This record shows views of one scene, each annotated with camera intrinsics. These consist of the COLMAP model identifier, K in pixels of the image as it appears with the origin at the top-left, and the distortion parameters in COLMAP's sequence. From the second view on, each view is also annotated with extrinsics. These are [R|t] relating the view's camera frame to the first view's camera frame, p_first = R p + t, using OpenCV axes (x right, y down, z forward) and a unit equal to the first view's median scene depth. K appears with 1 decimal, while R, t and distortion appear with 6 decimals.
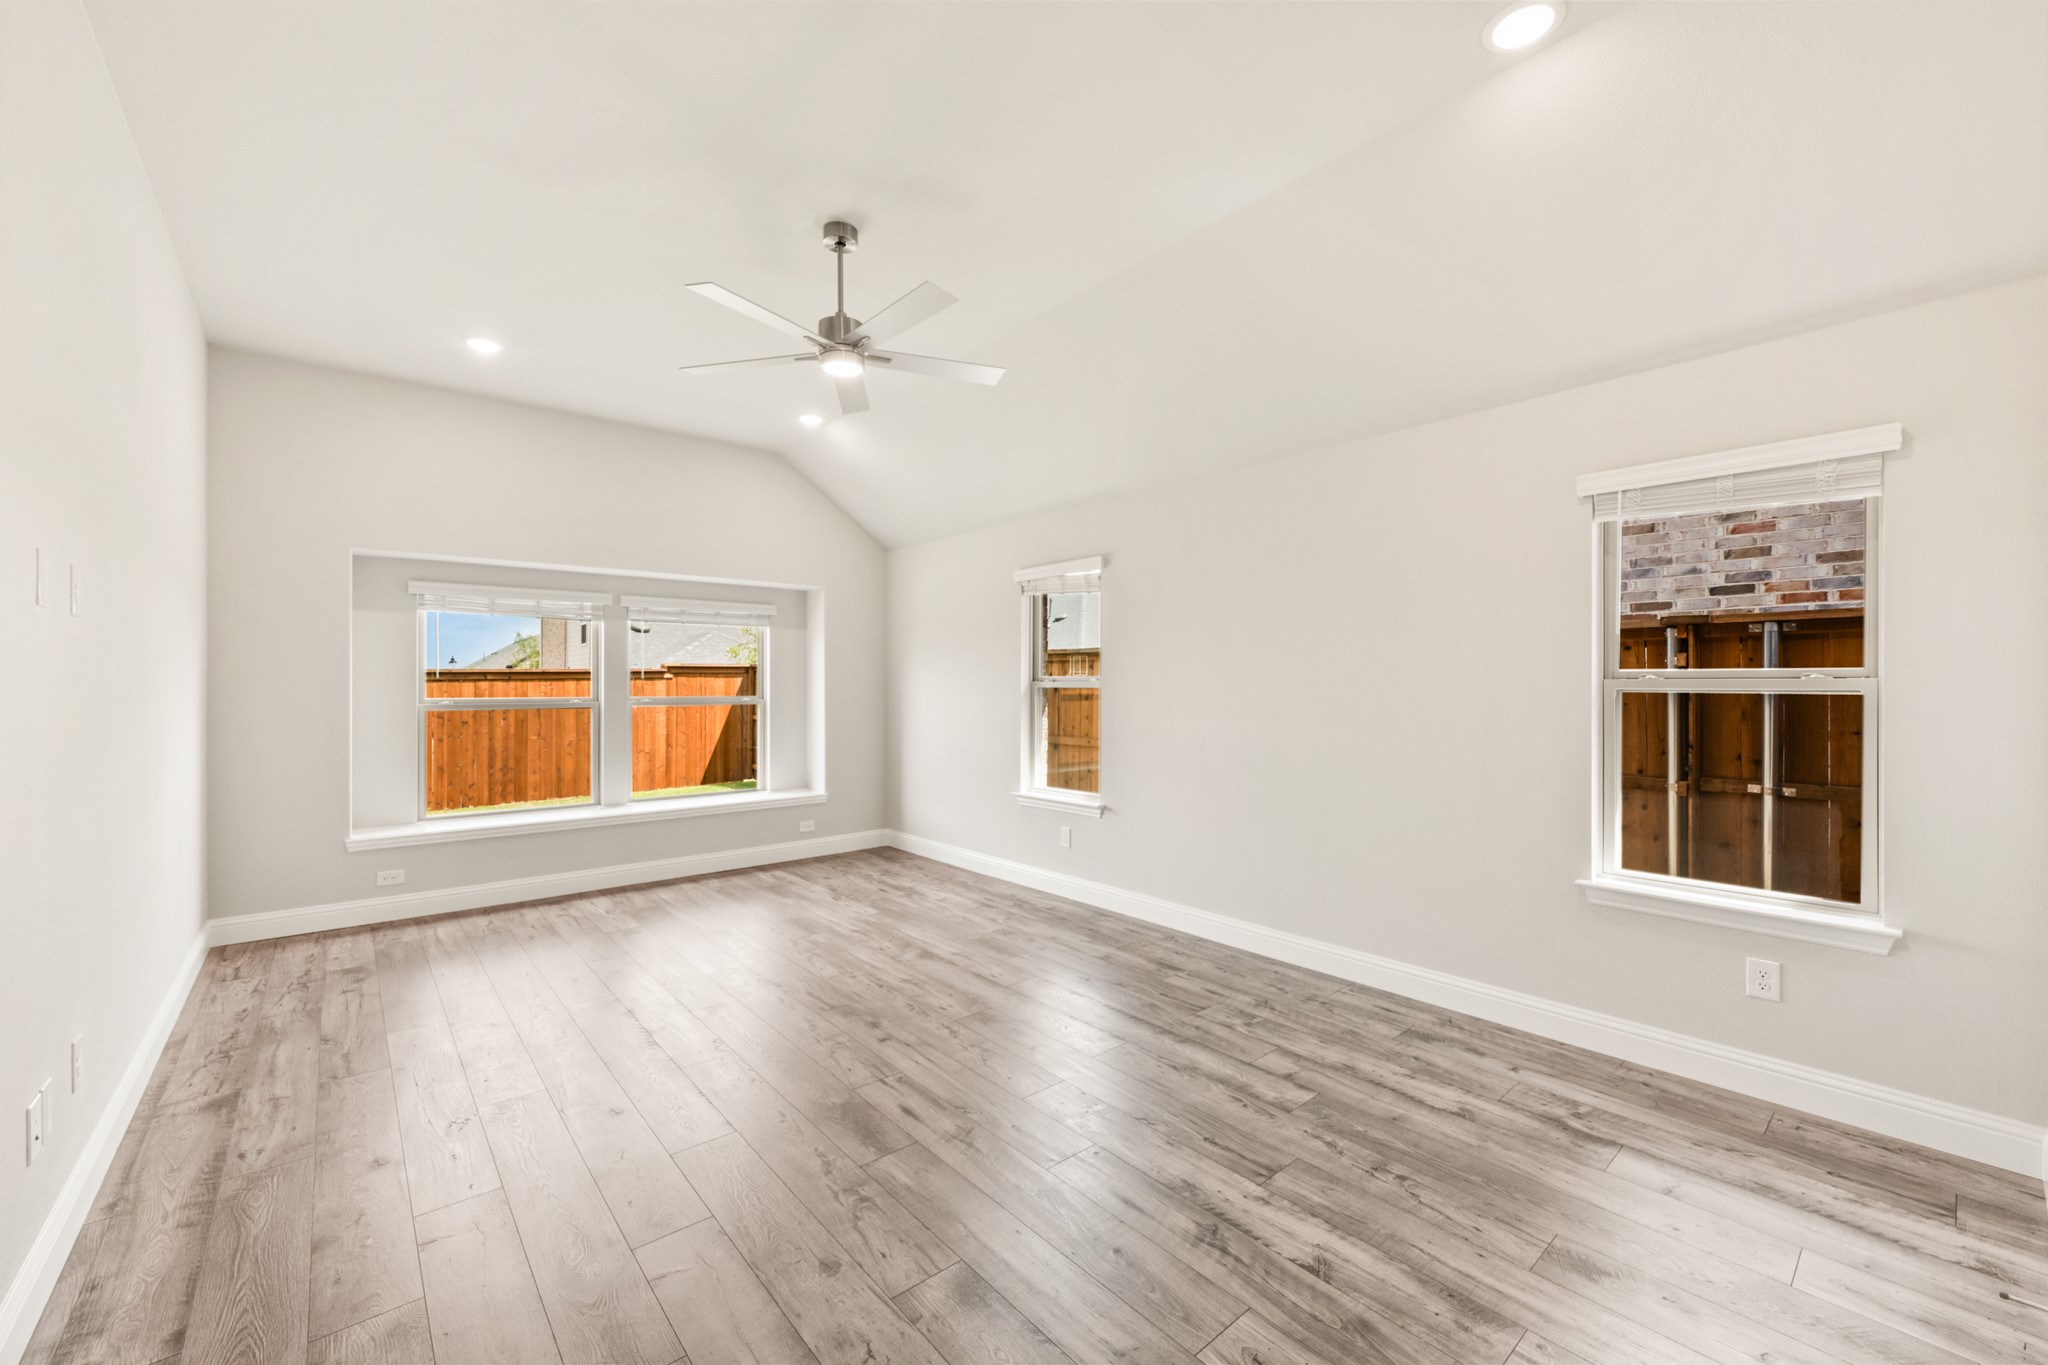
lens RADIAL K [[828.4, 0, 1024.0], [0, 828.4, 682.5], [0, 0, 1]] dist [0.000204, 0.000149]
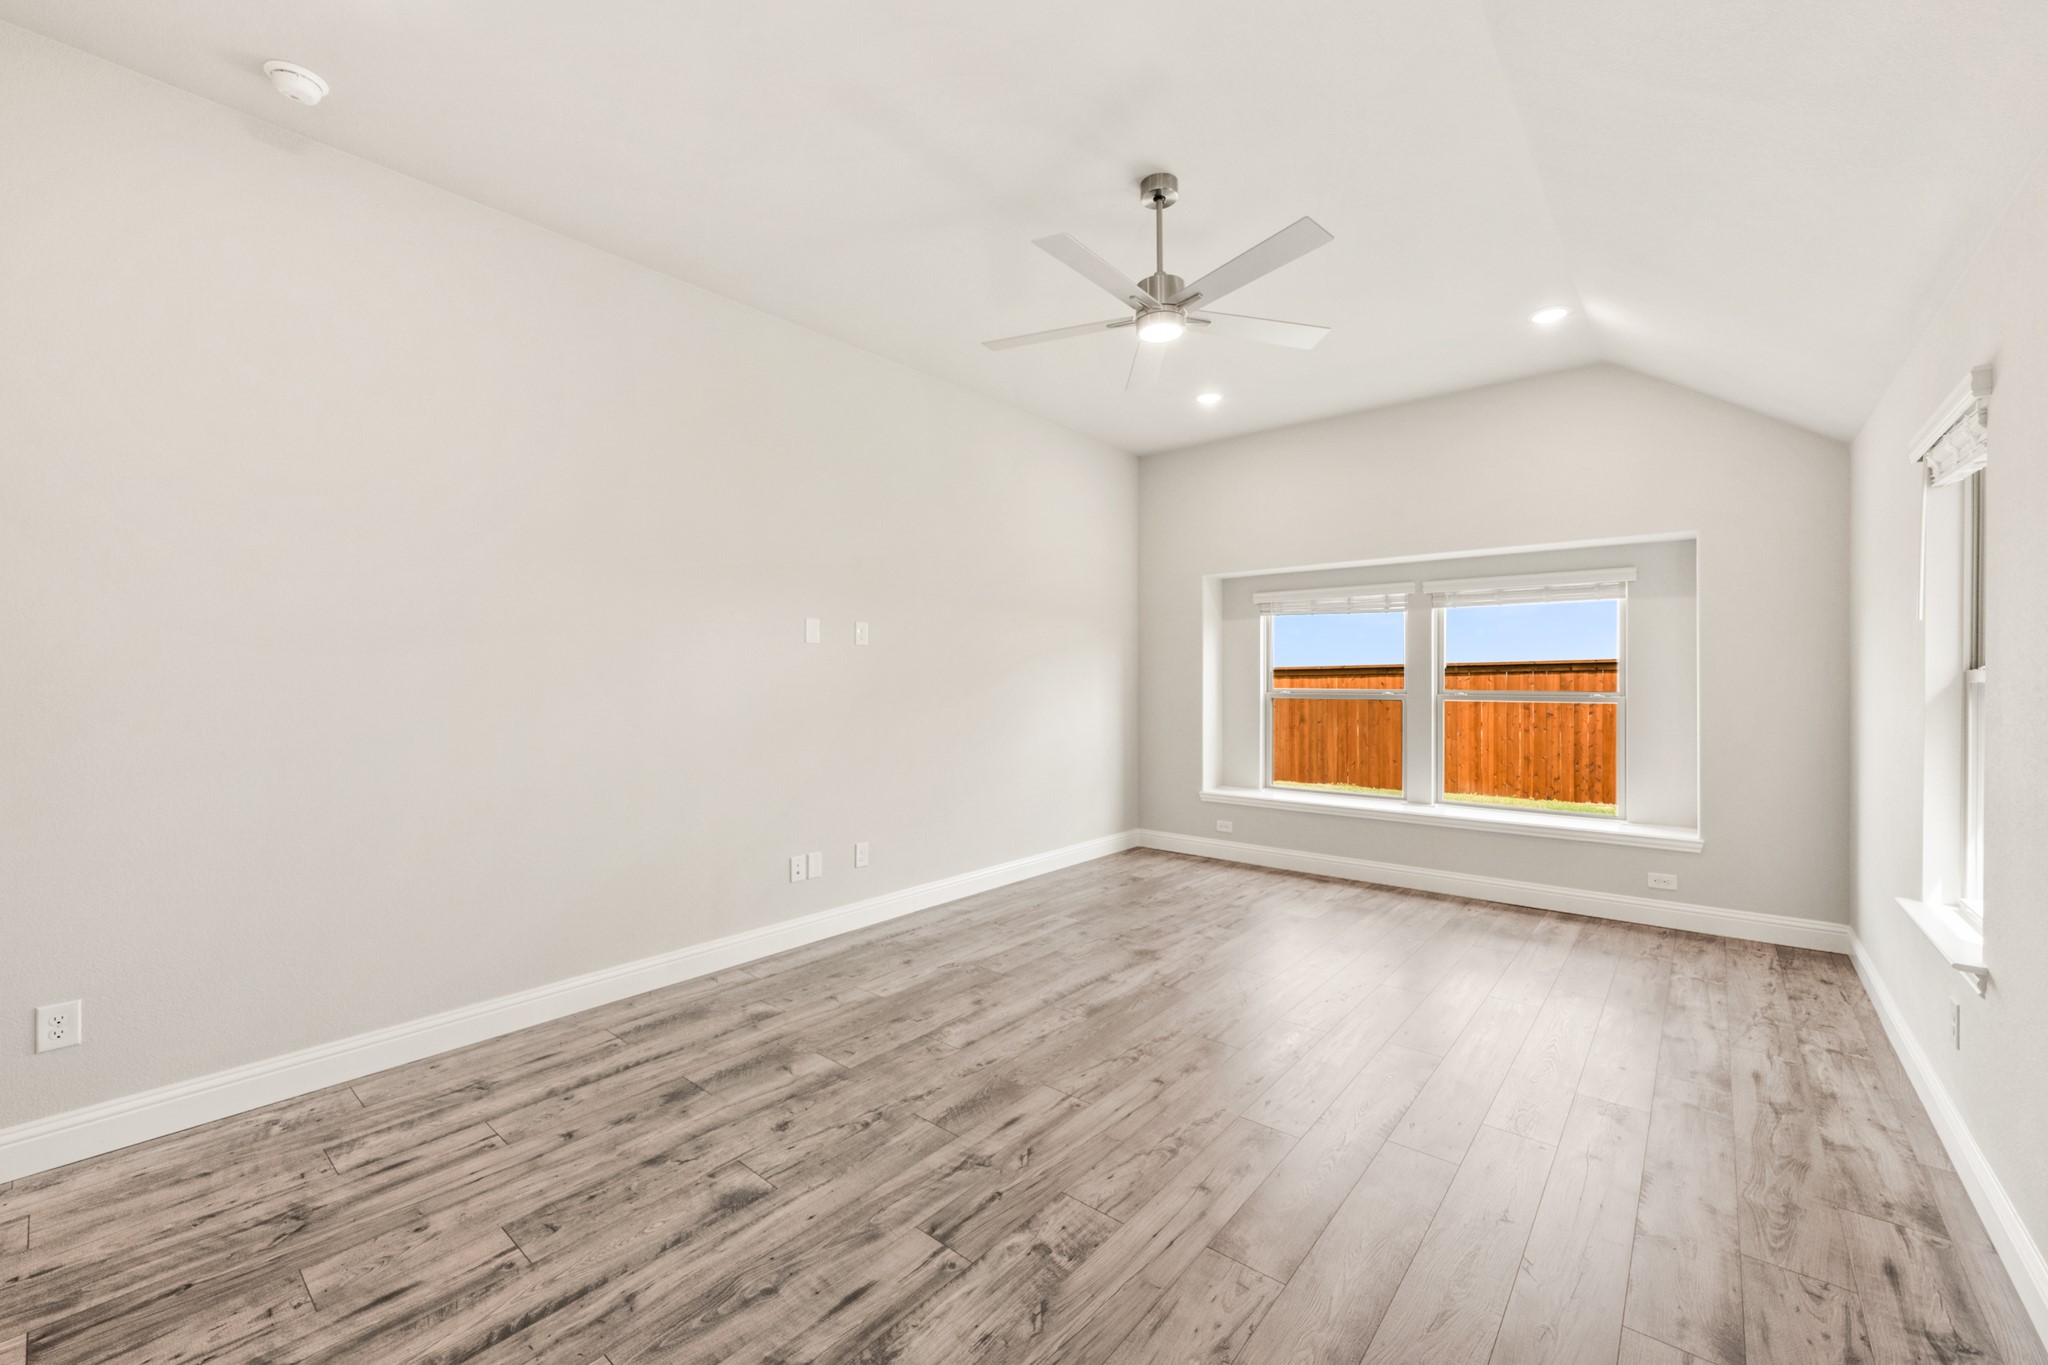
lens RADIAL K [[828.4, 0, 1024.0], [0, 828.4, 682.5], [0, 0, 1]] dist [0.000204, 0.000149]
pose [[0.146695, 0.006067, -0.989163, 0.410396], [0.004754, 0.999965, 0.006838, 0.000202], [0.989170, -0.005706, 0.146661, 0.441564]]
